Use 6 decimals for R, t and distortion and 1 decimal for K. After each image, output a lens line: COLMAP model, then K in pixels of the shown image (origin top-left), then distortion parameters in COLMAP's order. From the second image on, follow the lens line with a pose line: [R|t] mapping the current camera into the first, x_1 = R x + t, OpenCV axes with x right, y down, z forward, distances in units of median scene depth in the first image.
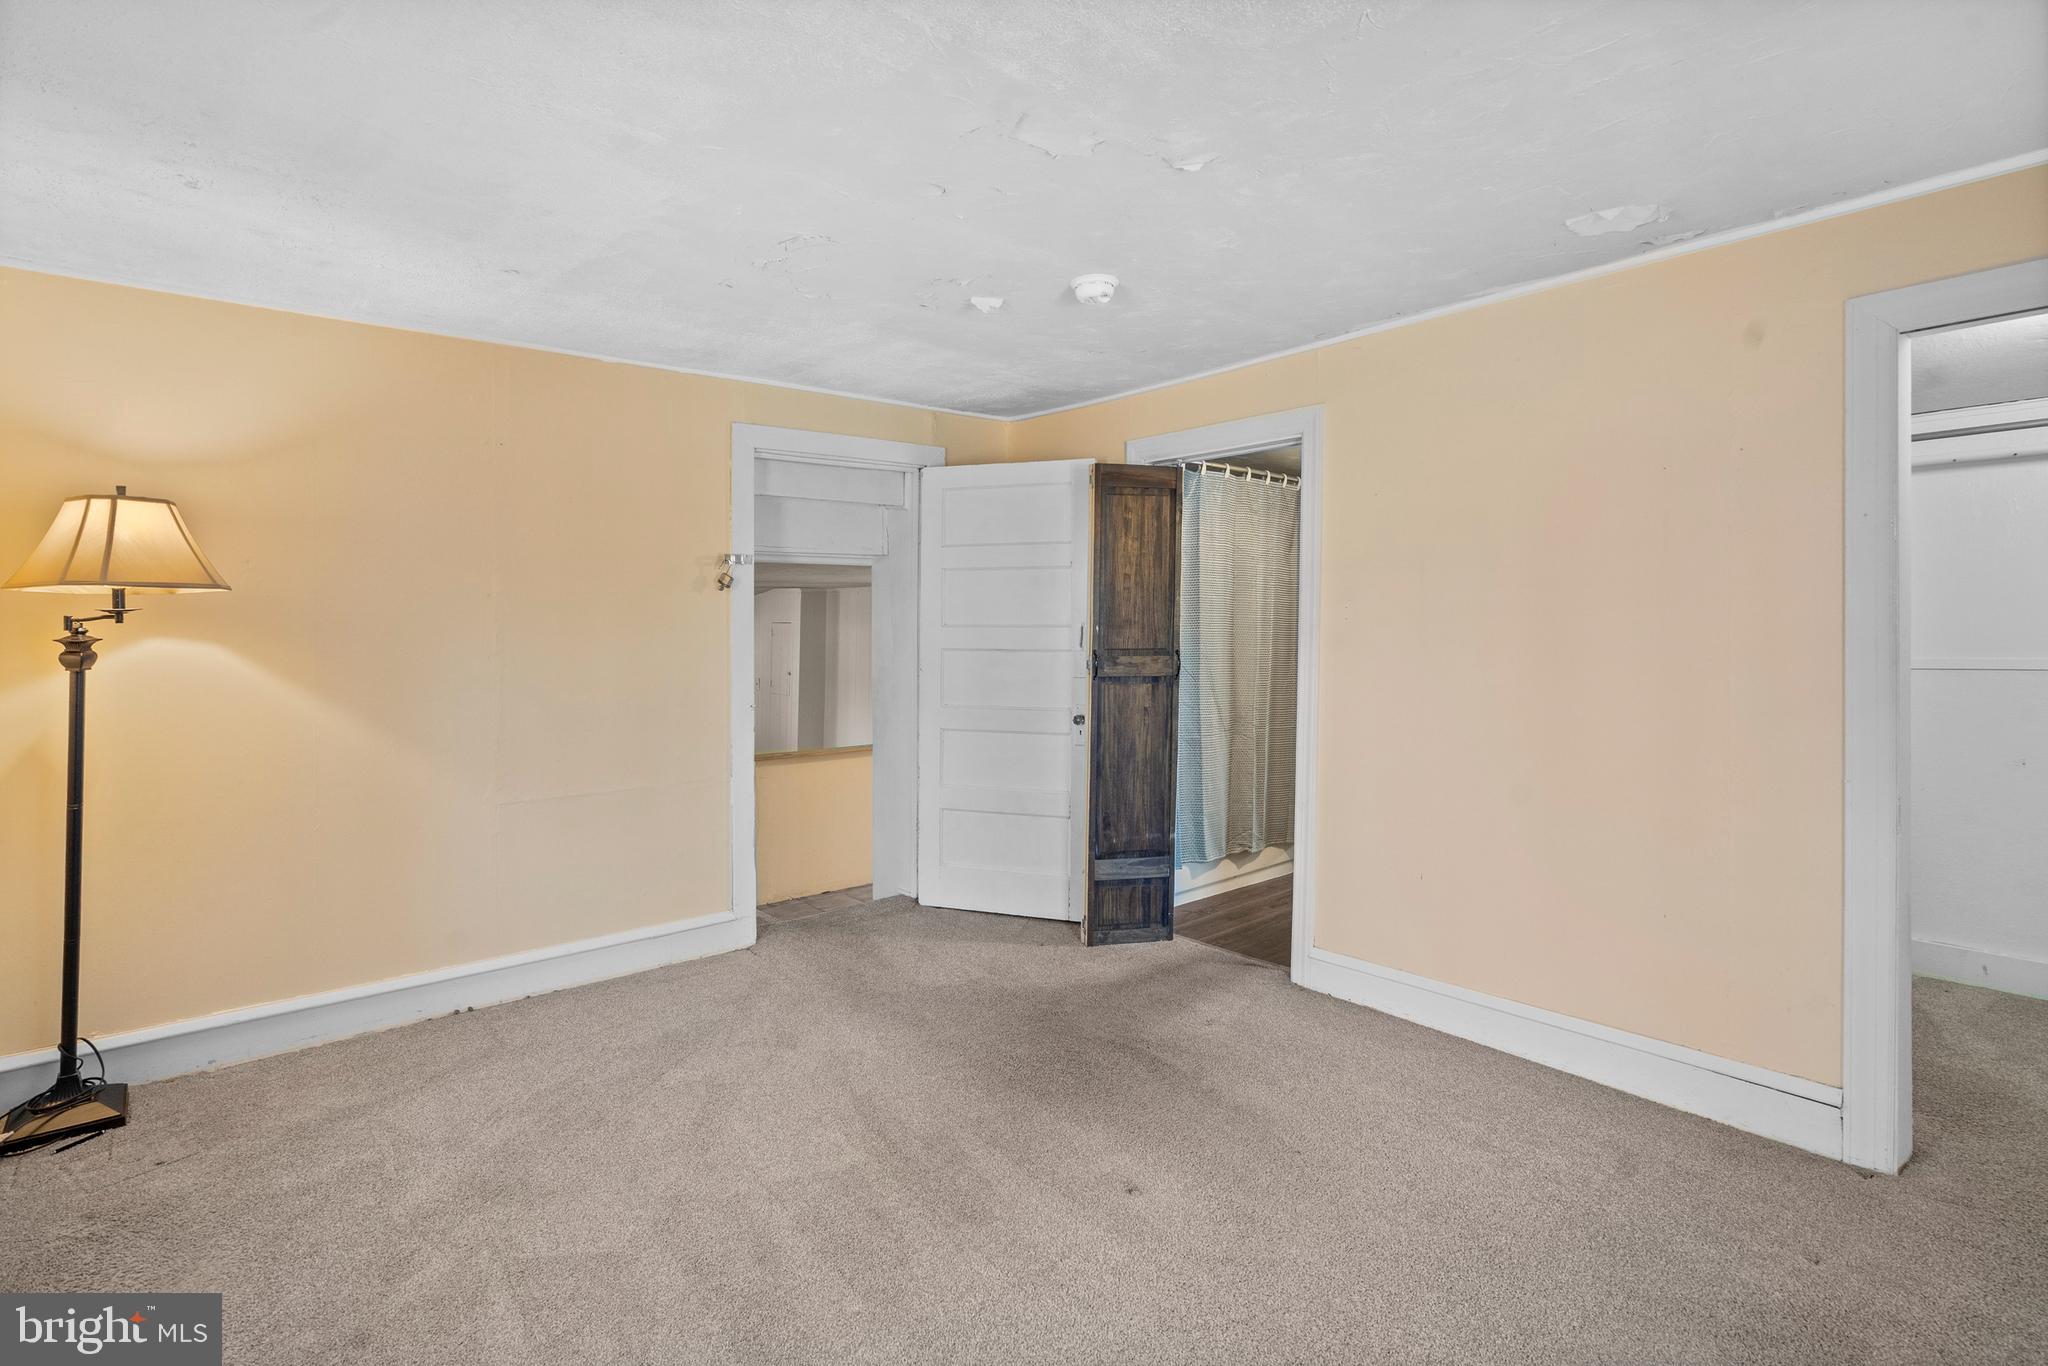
lens RADIAL K [[953.4, 0, 1024.3], [0, 953.4, 638.8], [0, 0, 1]] dist [-0.000756, -0.000367]
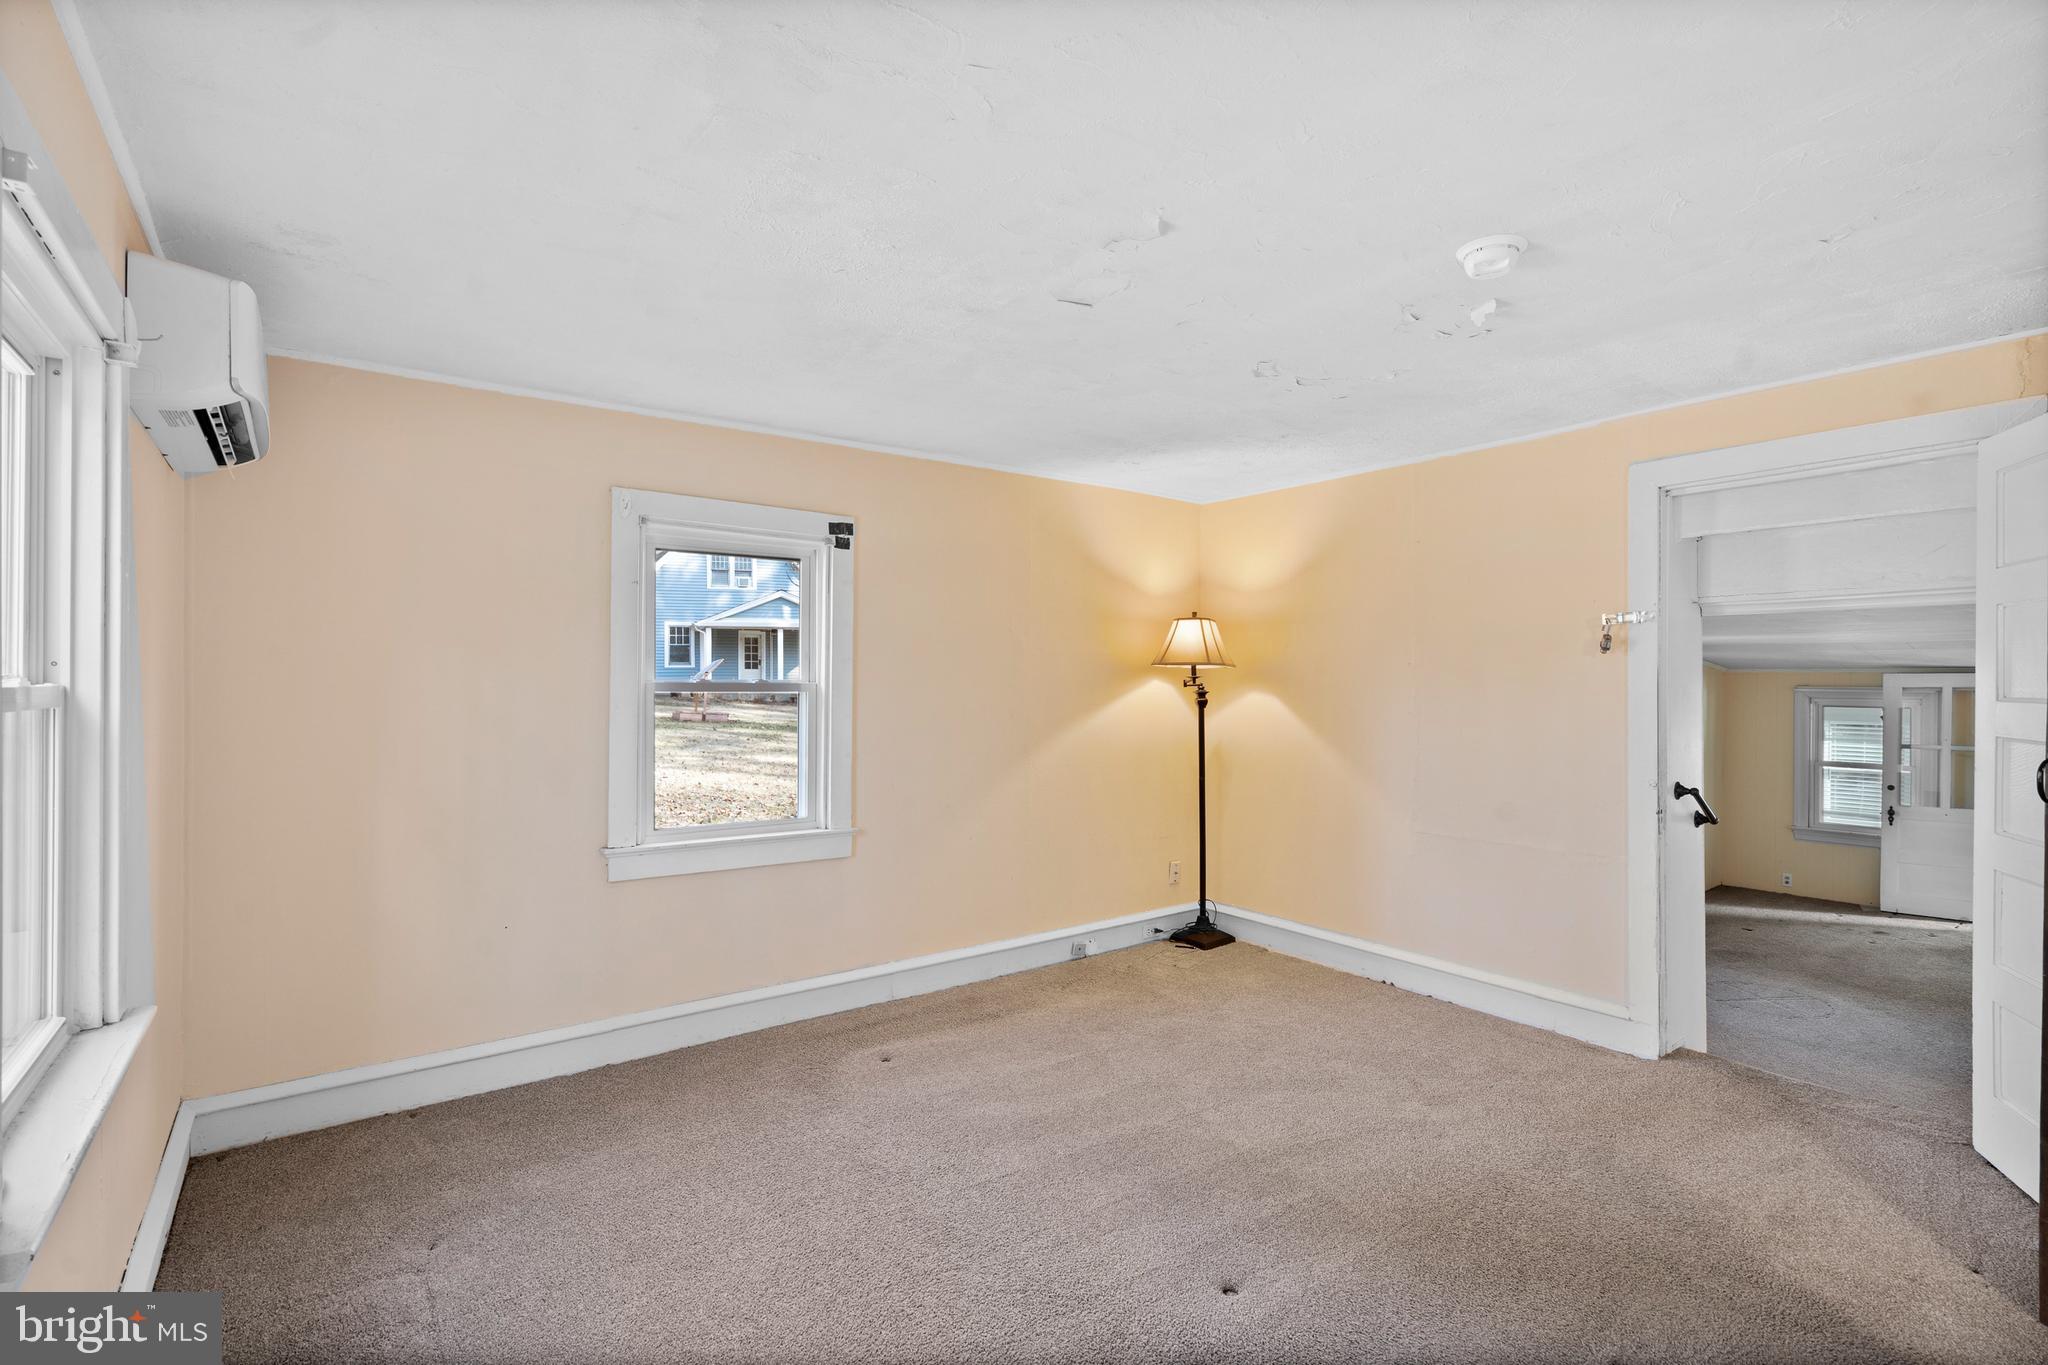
lens RADIAL K [[953.0, 0, 1035.0], [0, 953.0, 670.9], [0, 0, 1]] dist [0.003110, 0.000160]
pose [[-0.044598, -0.003826, -0.998998, 0.777466], [-0.017139, 0.999848, -0.003064, -0.026248], [0.998858, 0.016985, -0.044657, 0.597916]]
